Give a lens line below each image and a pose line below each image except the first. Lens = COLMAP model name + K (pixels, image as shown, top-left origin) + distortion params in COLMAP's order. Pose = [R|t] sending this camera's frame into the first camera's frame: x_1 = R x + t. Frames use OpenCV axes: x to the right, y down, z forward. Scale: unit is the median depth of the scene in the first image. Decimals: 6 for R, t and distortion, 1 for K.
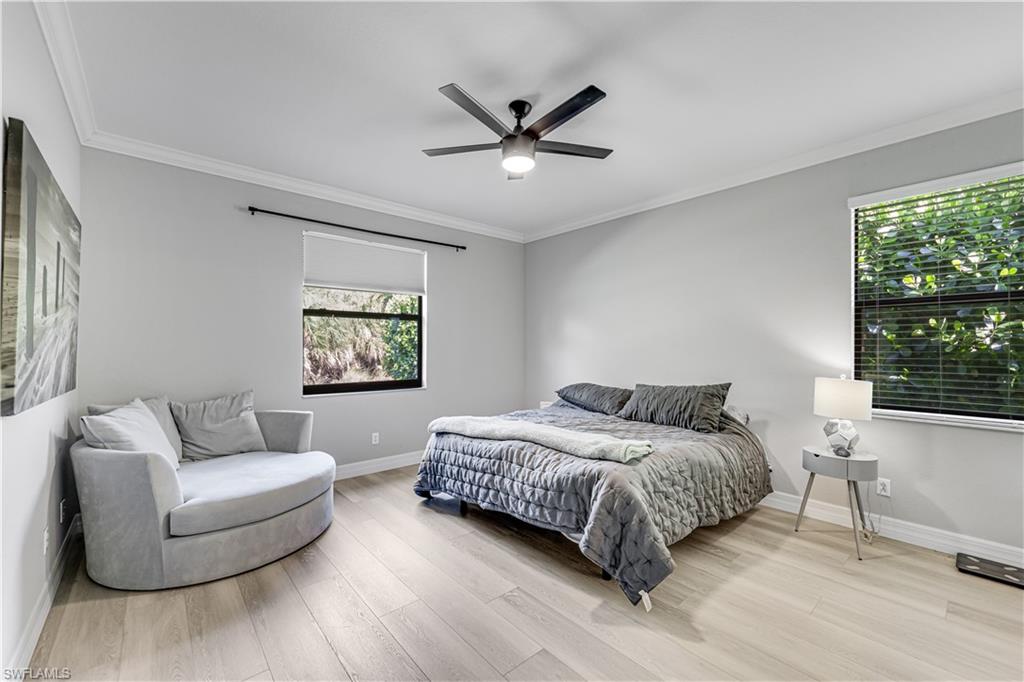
lens RADIAL K [[413.5, 0, 511.0], [0, 413.5, 340.7], [0, 0, 1]] dist [0.001471, 0.000134]
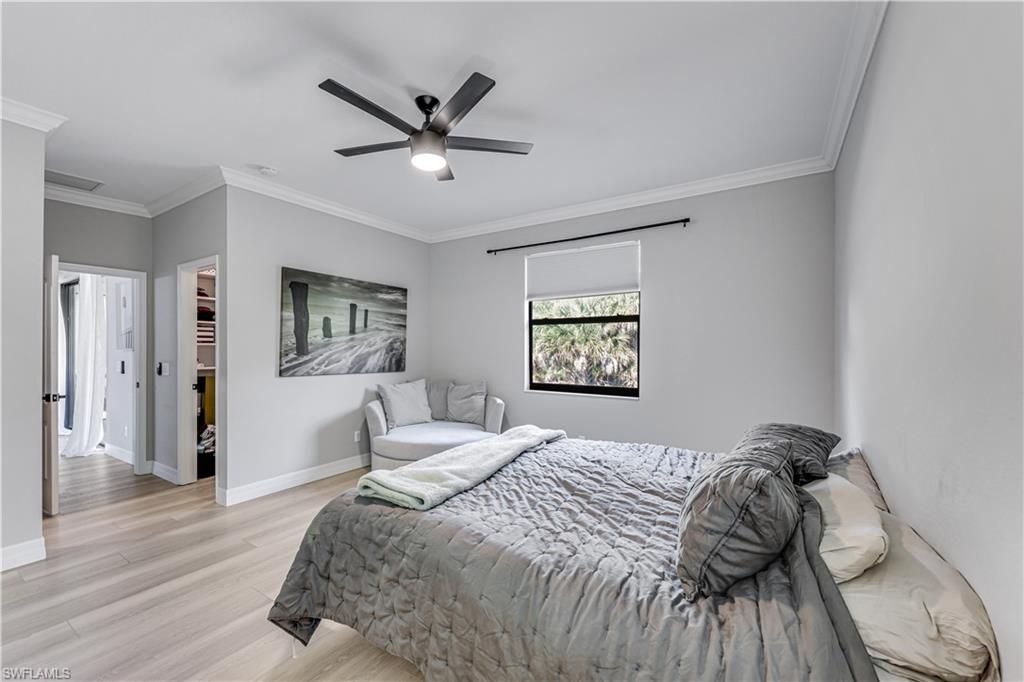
lens RADIAL K [[413.5, 0, 511.6], [0, 413.5, 344.5], [0, 0, 1]] dist [0.001471, 0.000134]
pose [[0.283342, -0.006101, -0.959000, 0.568798], [0.012109, 0.999923, -0.002784, -0.000449], [0.958943, -0.010824, 0.283394, 0.527675]]
